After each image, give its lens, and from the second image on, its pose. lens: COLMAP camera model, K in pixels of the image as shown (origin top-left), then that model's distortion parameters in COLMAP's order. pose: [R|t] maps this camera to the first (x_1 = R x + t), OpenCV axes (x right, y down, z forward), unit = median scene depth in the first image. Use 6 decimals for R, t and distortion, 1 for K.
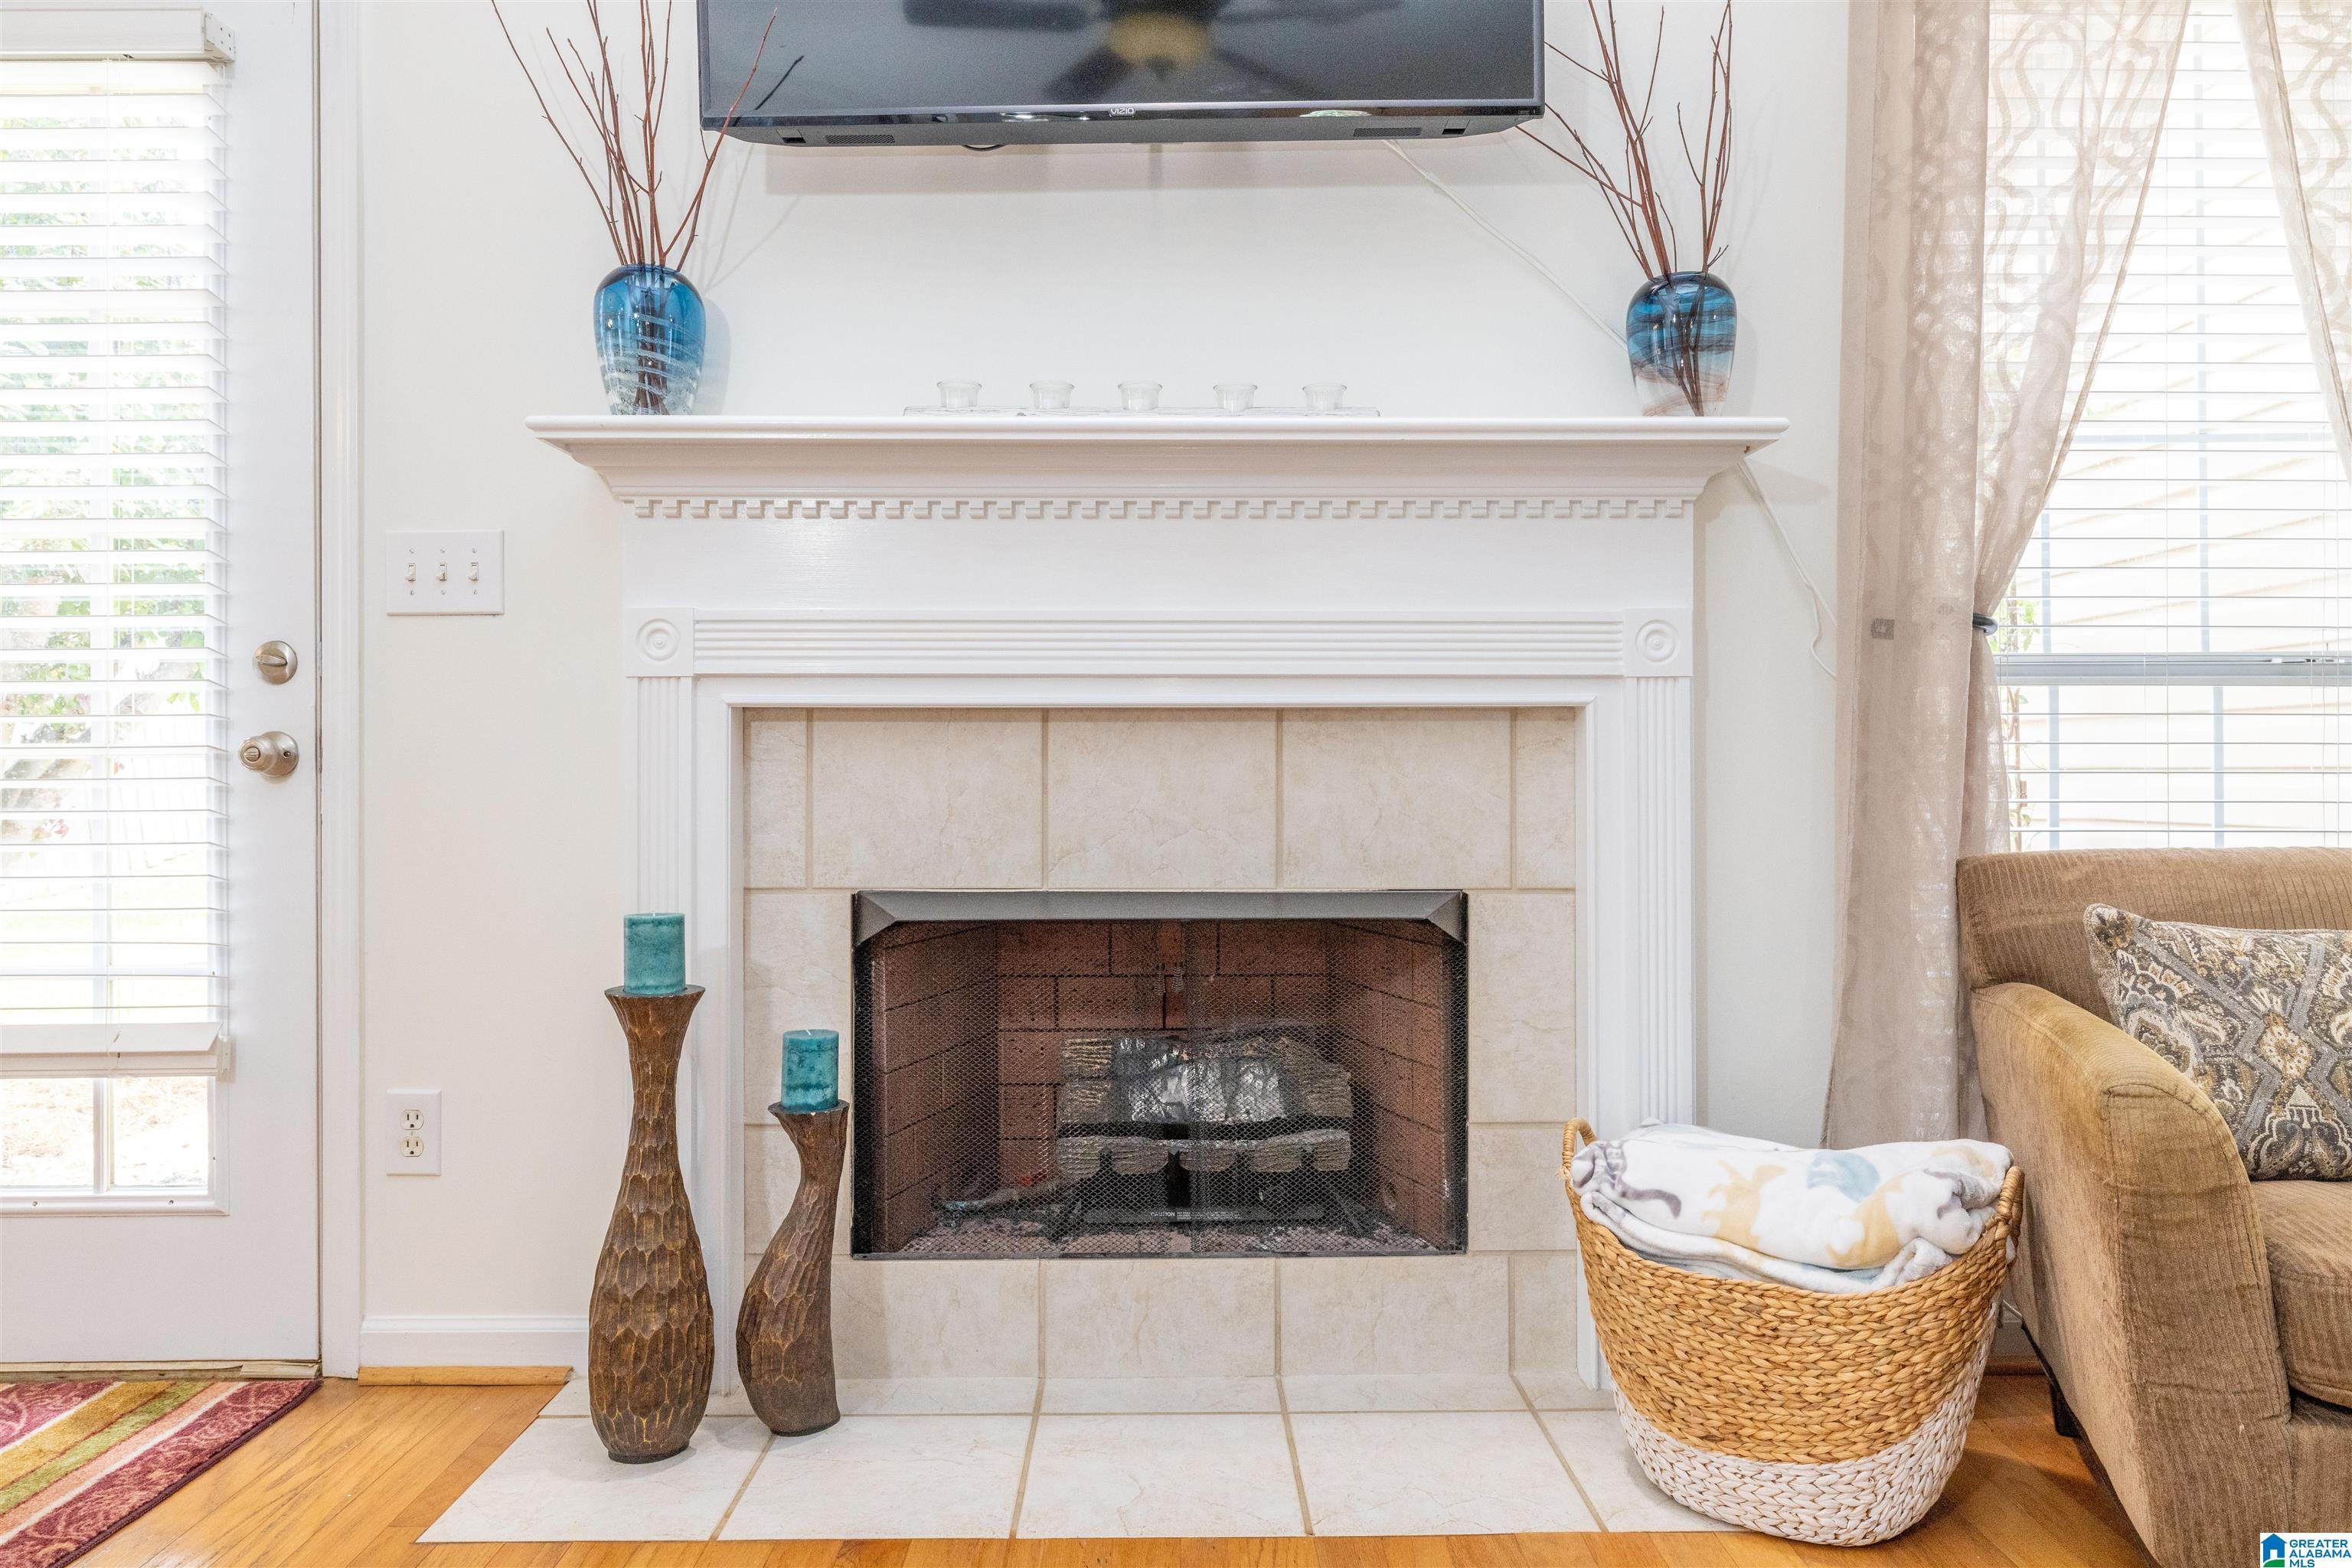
lens RADIAL K [[1518.2, 0, 1176.8], [0, 1518.2, 768.2], [0, 0, 1]] dist [-0.002520, 0.002330]
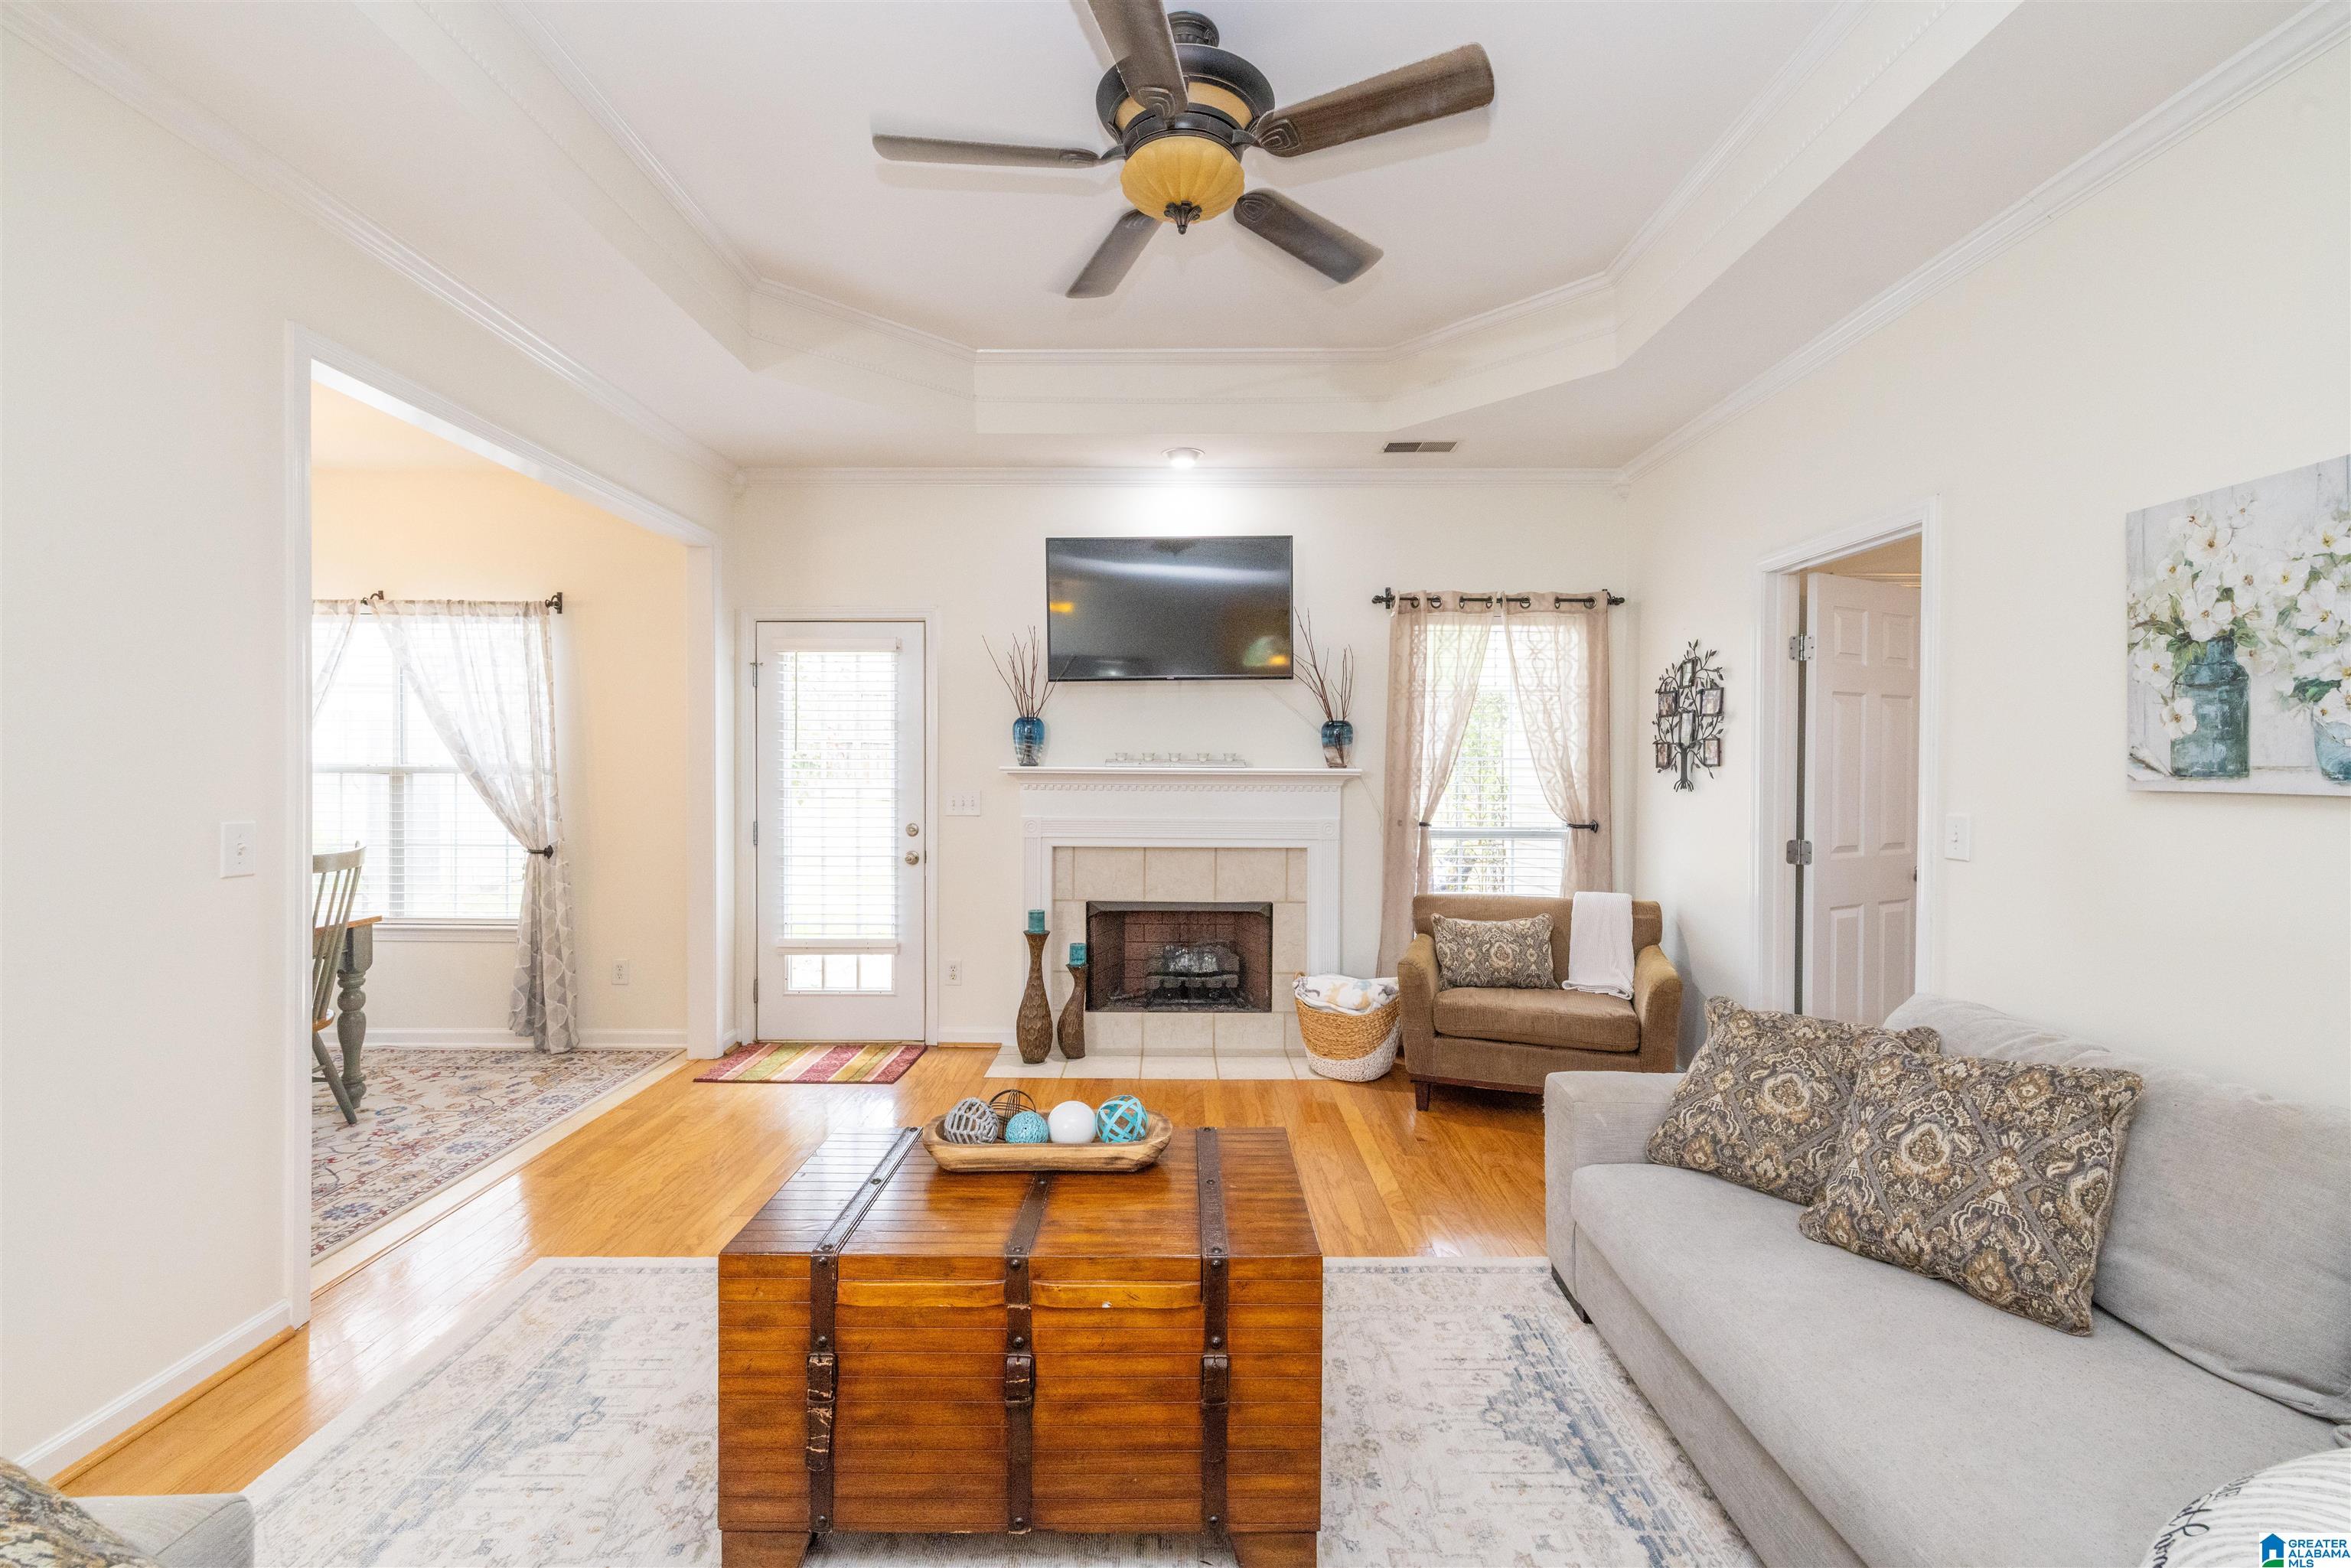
lens RADIAL K [[978.6, 0, 1169.5], [0, 978.6, 769.2], [0, 0, 1]] dist [0.001052, 0.000590]
pose [[0.999850, 0.007240, -0.015726, -0.001100], [-0.007070, 0.999916, 0.010867, -0.236199], [0.015804, -0.010754, 0.999817, -1.157609]]
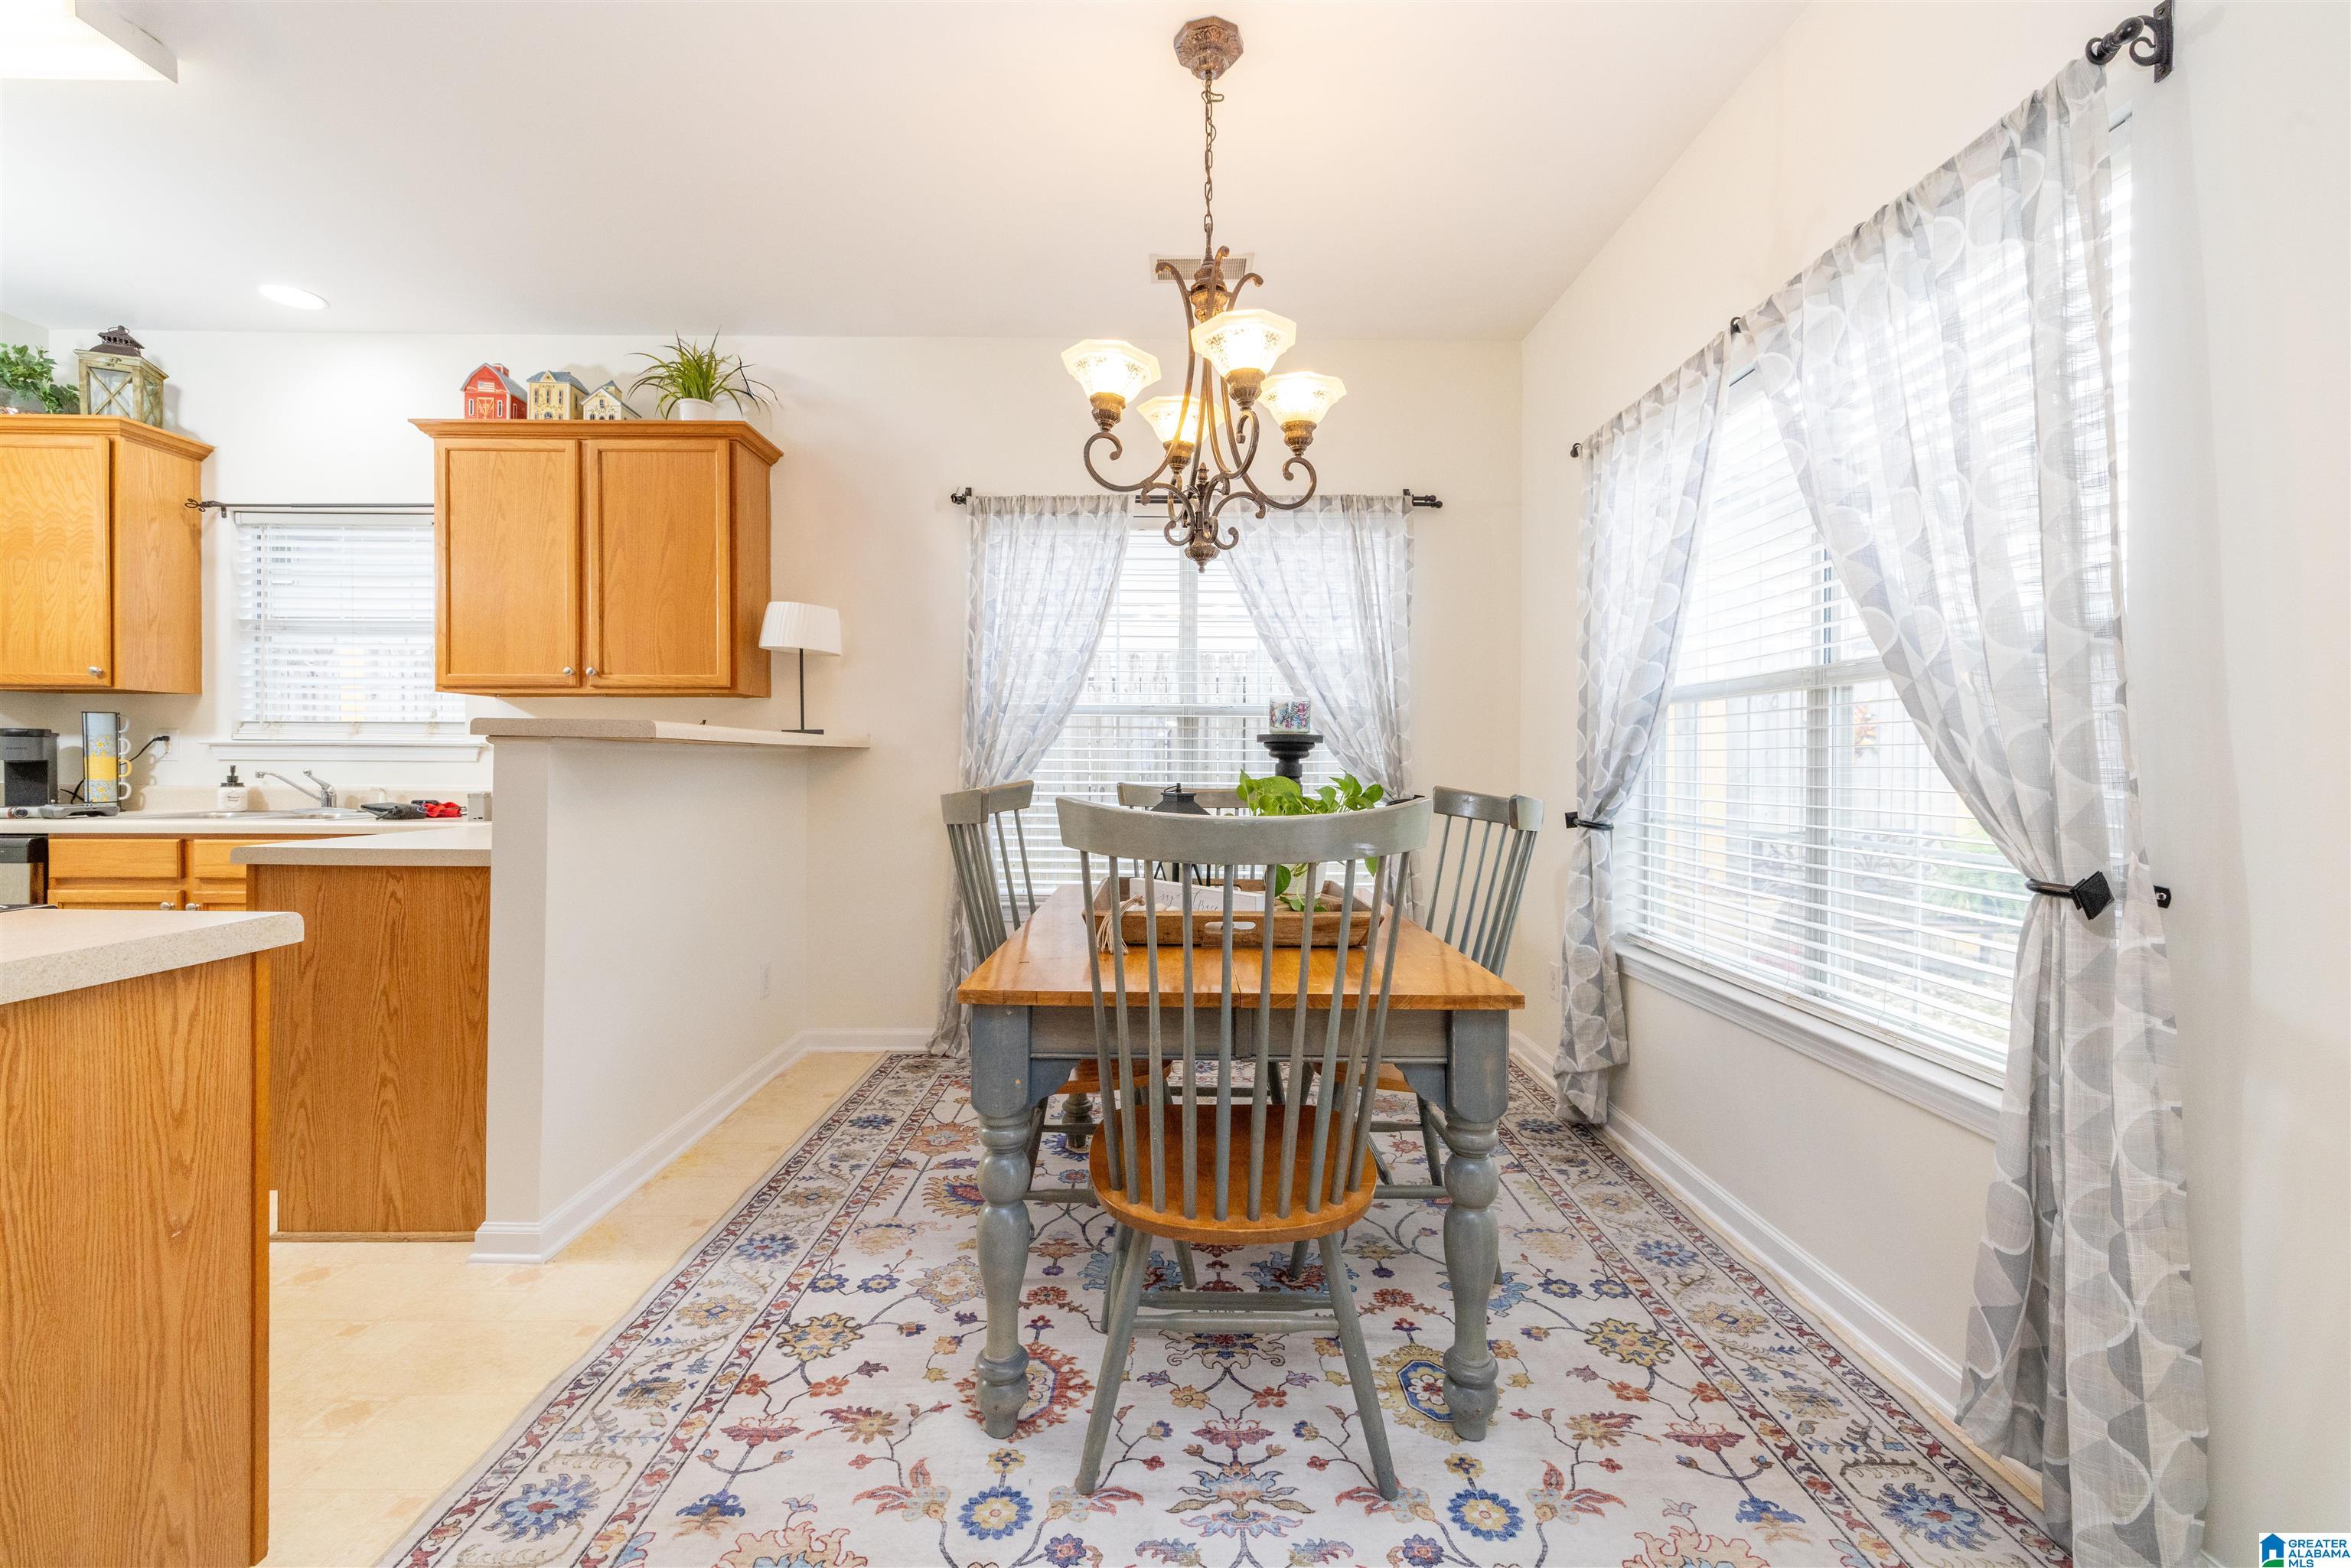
lens RADIAL K [[978.6, 0, 1169.5], [0, 978.6, 769.2], [0, 0, 1]] dist [0.001052, 0.000590]
pose [[-0.006038, 0.006454, -0.999961, -0.765069], [-0.000281, 0.999979, 0.006456, -0.106637], [0.999982, 0.000320, -0.006036, 0.385596]]
